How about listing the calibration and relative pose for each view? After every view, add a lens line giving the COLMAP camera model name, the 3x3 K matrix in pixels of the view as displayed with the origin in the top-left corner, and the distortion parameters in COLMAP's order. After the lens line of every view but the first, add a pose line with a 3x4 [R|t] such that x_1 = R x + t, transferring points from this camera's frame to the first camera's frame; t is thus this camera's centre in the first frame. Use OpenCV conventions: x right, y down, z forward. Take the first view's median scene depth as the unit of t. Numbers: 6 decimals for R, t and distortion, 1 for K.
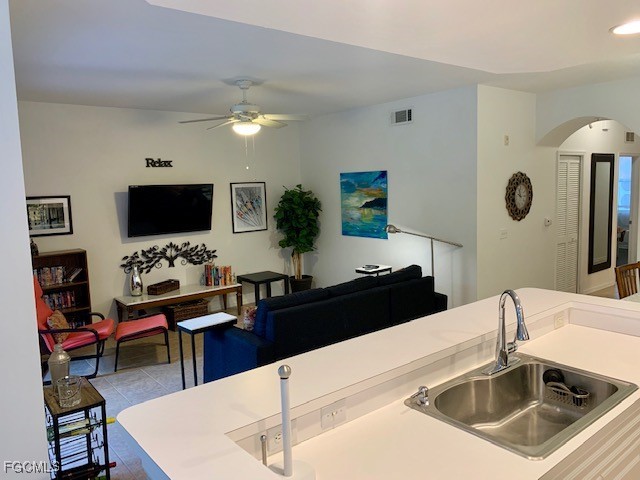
lens RADIAL K [[494.3, 0, 321.1], [0, 494.3, 238.3], [0, 0, 1]] dist [0.030429, -0.034898]
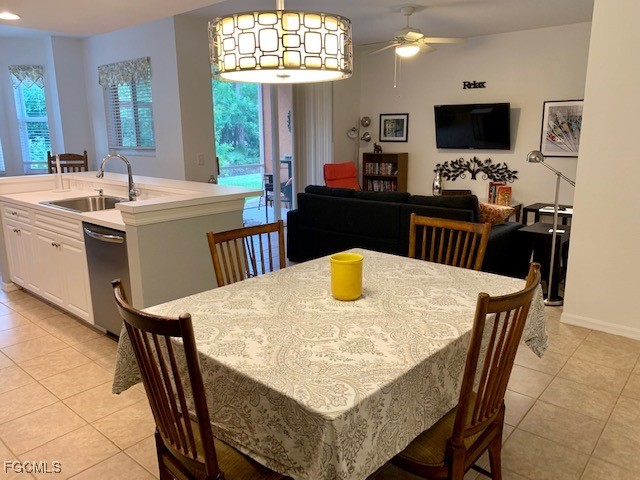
lens RADIAL K [[494.3, 0, 314.2], [0, 494.3, 242.2], [0, 0, 1]] dist [0.030429, -0.034898]
pose [[0.171693, 0.245674, -0.954026, 0.771300], [-0.109591, 0.967159, 0.229333, -0.024097], [0.979036, 0.065177, 0.192978, 0.446519]]
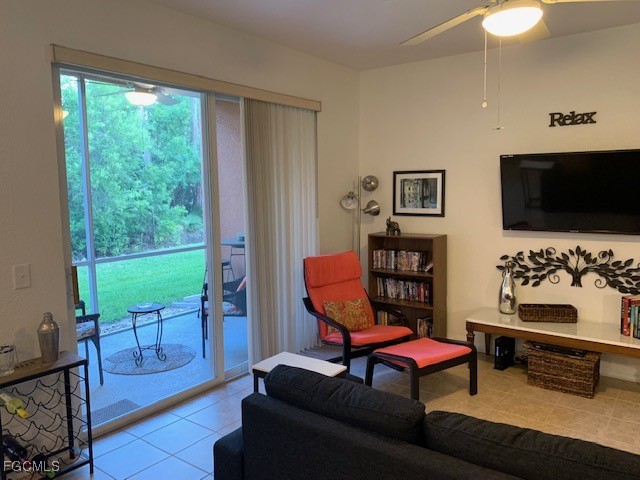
lens RADIAL K [[494.3, 0, 320.0], [0, 494.3, 237.8], [0, 0, 1]] dist [0.030429, -0.034898]
pose [[0.245154, 0.127137, -0.961112, 0.219137], [-0.103526, 0.989129, 0.104437, -0.034623], [0.963941, 0.073897, 0.255651, 0.538165]]
